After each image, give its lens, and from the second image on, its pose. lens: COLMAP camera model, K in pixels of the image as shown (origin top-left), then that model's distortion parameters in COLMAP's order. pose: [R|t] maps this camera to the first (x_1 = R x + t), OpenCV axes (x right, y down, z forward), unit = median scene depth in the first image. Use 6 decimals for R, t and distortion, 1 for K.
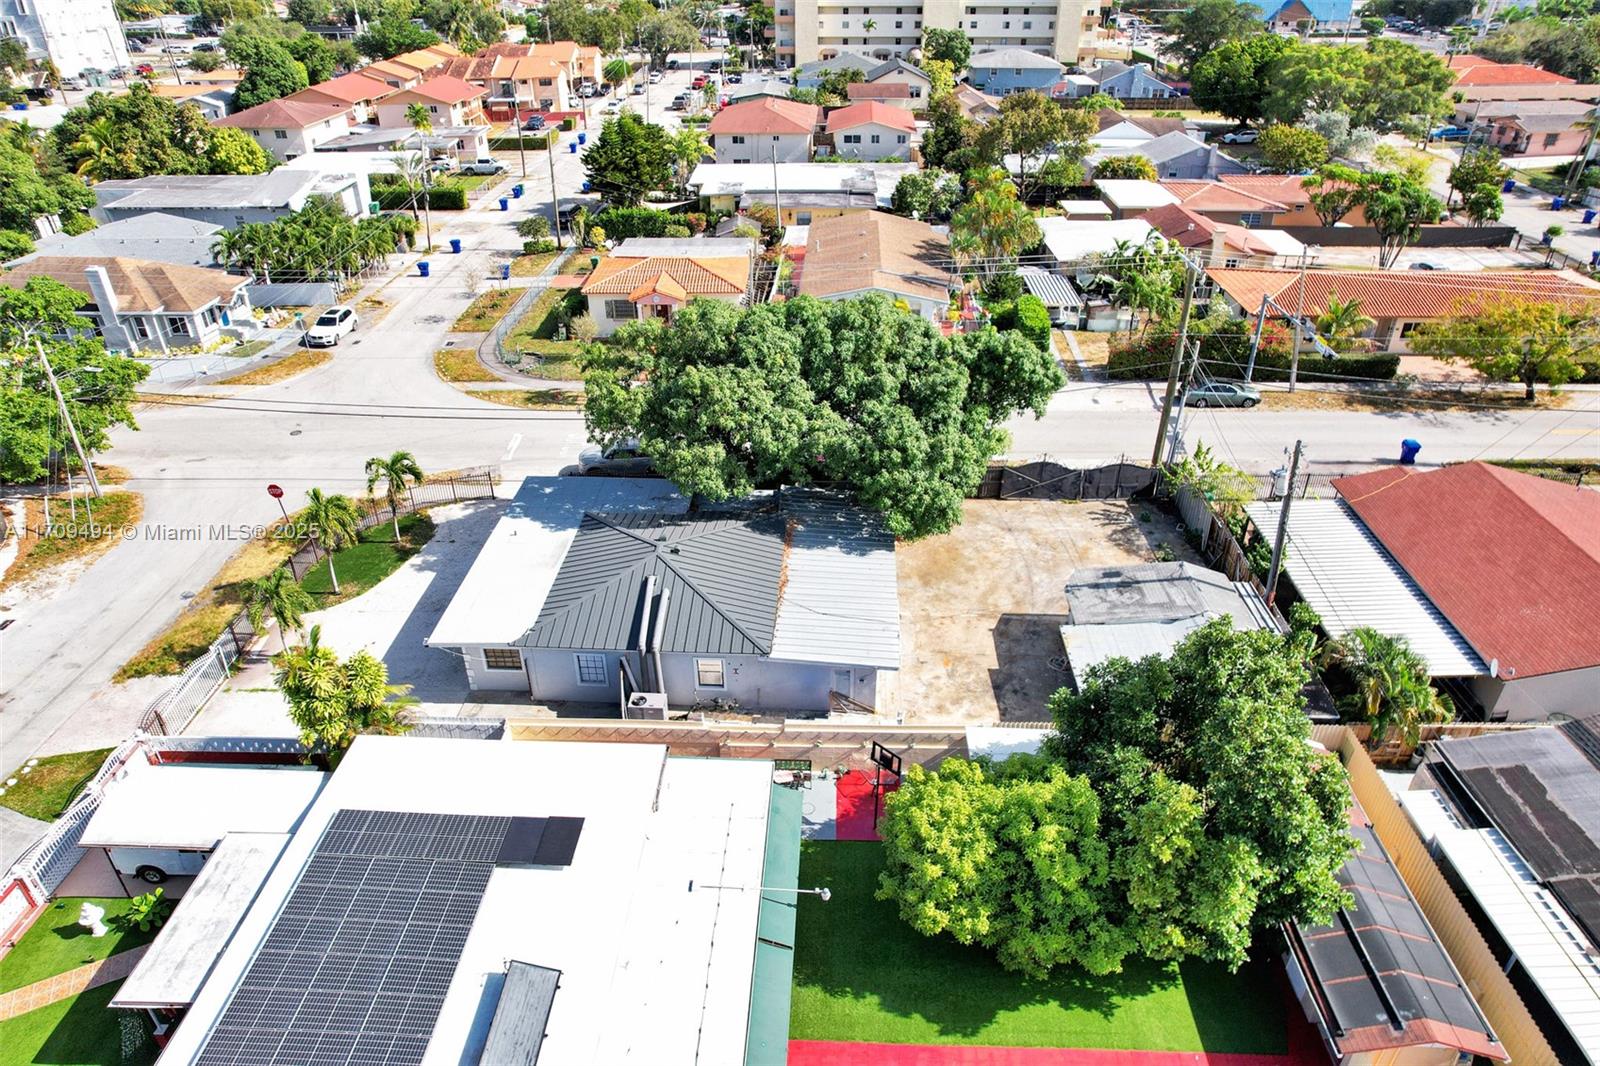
lens RADIAL K [[995.4, 0, 800.0], [0, 995.4, 533.0], [0, 0, 1]] dist [-0.079760, 0.066584]
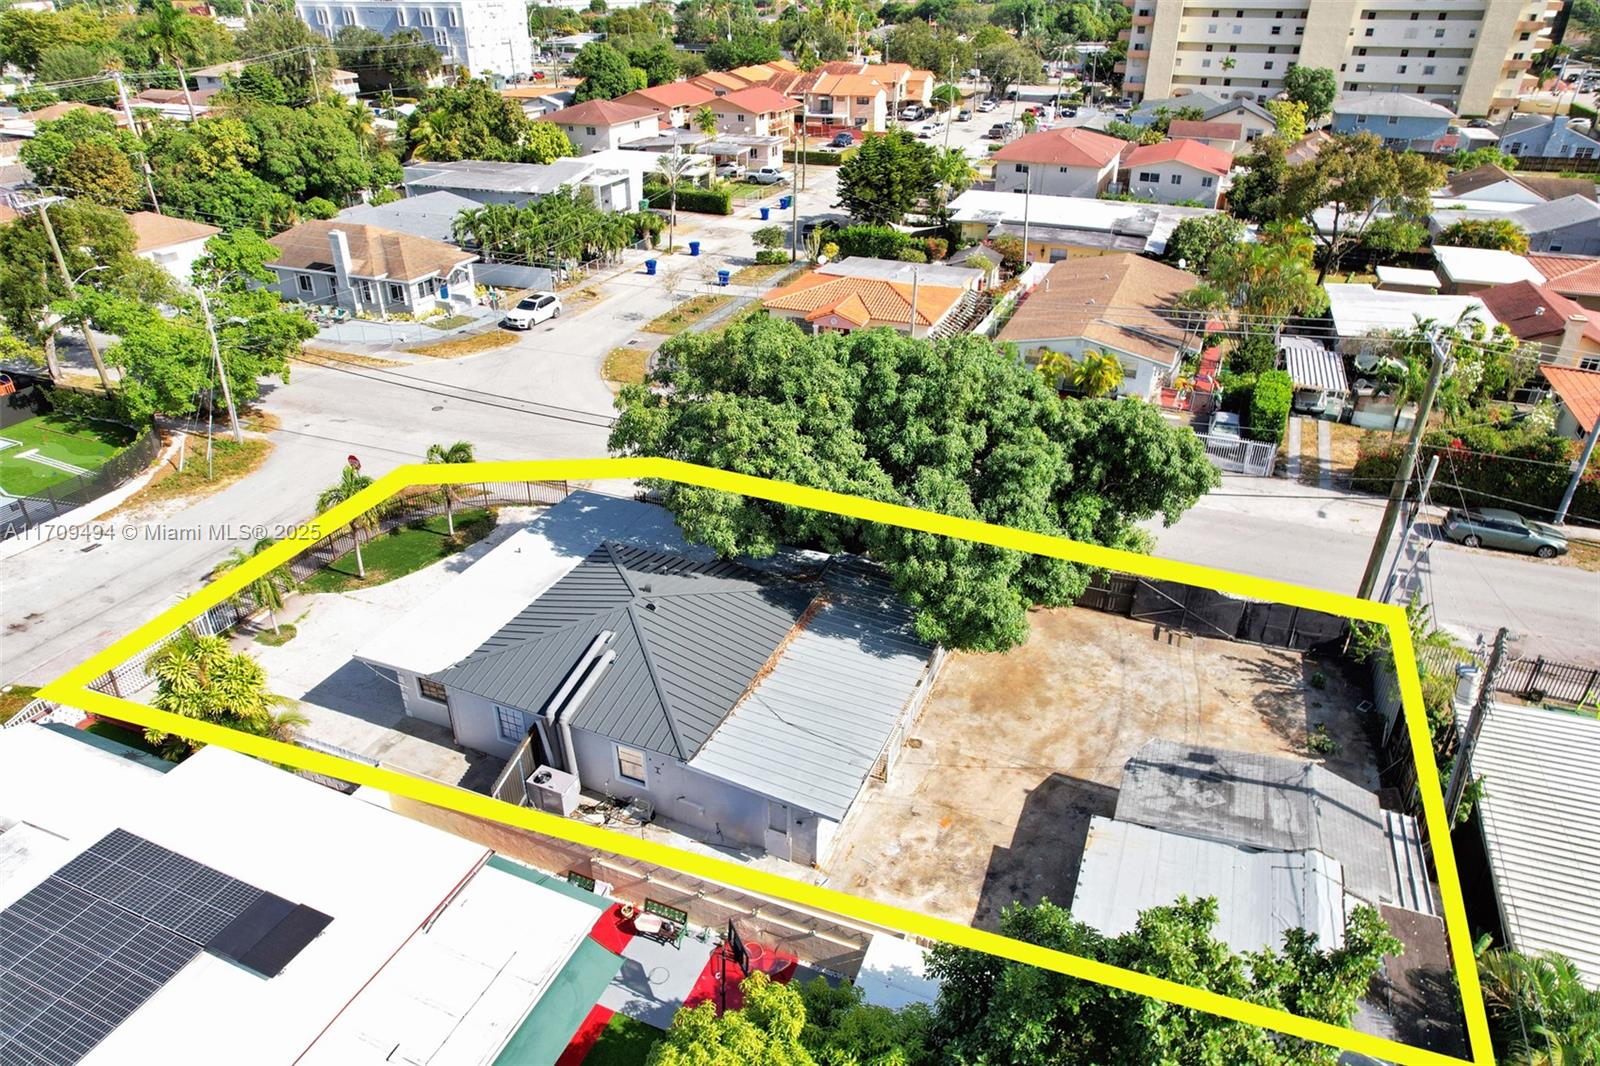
lens RADIAL K [[1005.1, 0, 800.0], [0, 1005.1, 533.0], [0, 0, 1]] dist [-0.076244, 0.067553]
pose [[0.940651, 0.174784, -0.290906, 0.118325], [-0.184735, 0.982764, -0.006872, -0.031585], [0.284691, 0.060205, 0.956727, 0.116925]]
